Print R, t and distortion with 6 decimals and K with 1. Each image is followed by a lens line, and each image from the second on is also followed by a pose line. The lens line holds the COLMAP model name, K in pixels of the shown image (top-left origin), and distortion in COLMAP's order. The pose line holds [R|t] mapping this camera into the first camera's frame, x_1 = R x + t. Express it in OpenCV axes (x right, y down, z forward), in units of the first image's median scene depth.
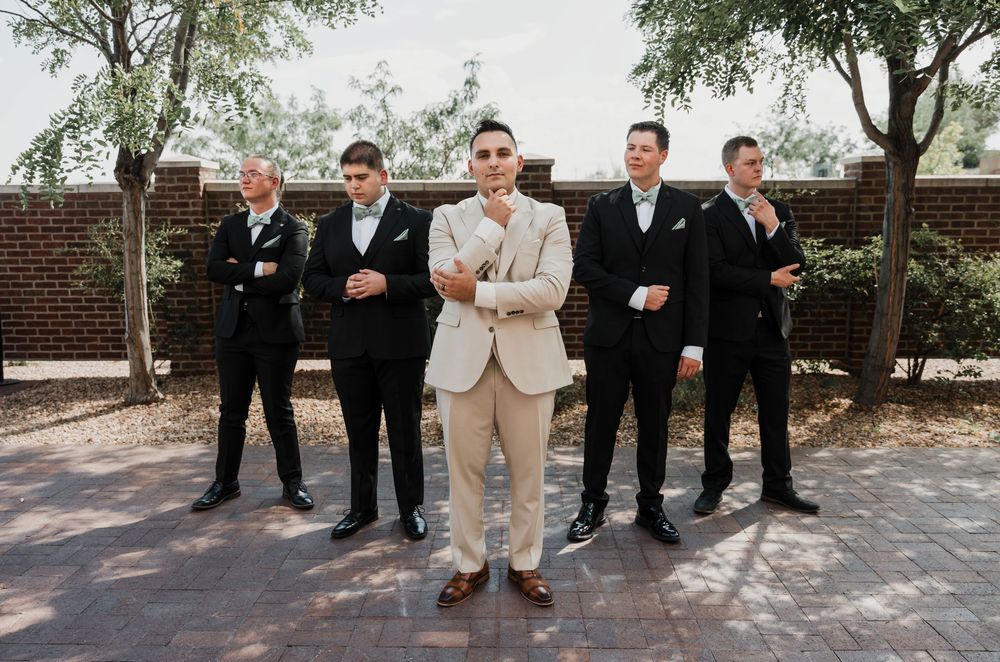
lens RADIAL K [[802.1, 0, 495.8], [0, 802.1, 328.2], [0, 0, 1]] dist [0.006220, -0.005143]
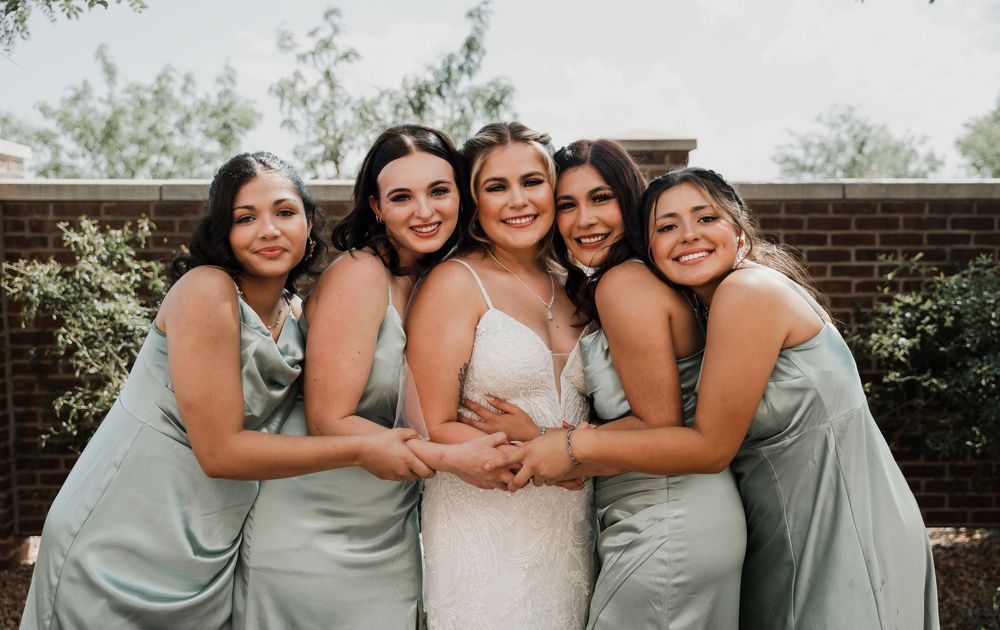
lens RADIAL K [[1057.8, 0, 500.0], [0, 1057.8, 315.0], [0, 0, 1]] dist [0.004355, 0.006596]
pose [[0.998875, -0.001842, 0.047384, -0.083926], [0.005719, 0.996631, -0.081814, -0.044855], [-0.047074, 0.081993, 0.995521, 0.343625]]
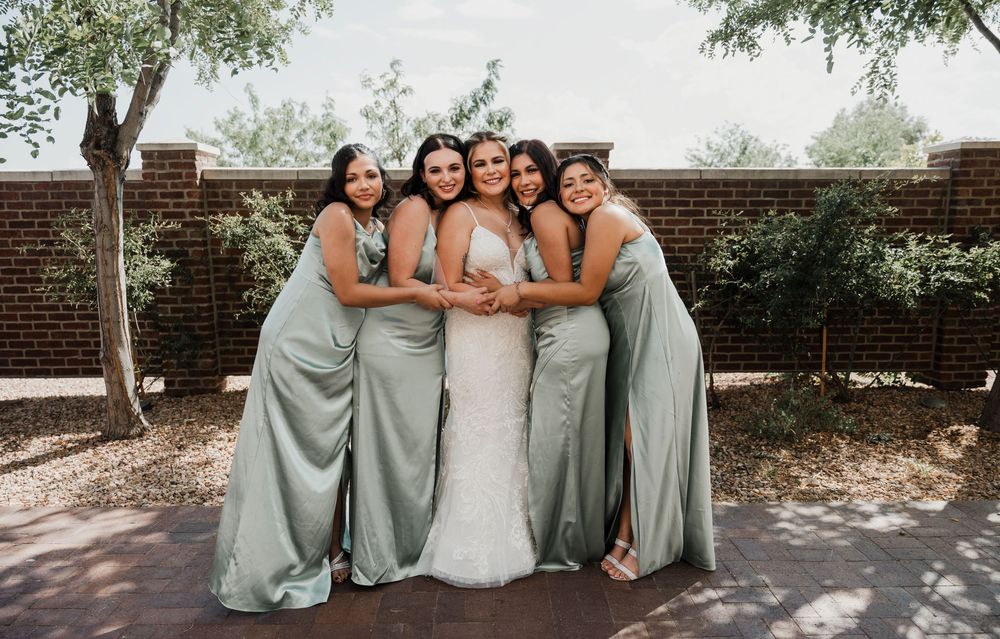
lens RADIAL K [[696.6, 0, 500.2], [0, 696.6, 327.6], [0, 0, 1]] dist [-0.004400, -0.004774]
pose [[0.999345, -0.003722, 0.036000, -0.075580], [0.003412, 0.999957, 0.008659, -0.019229], [-0.036031, -0.008531, 0.999314, 0.253986]]
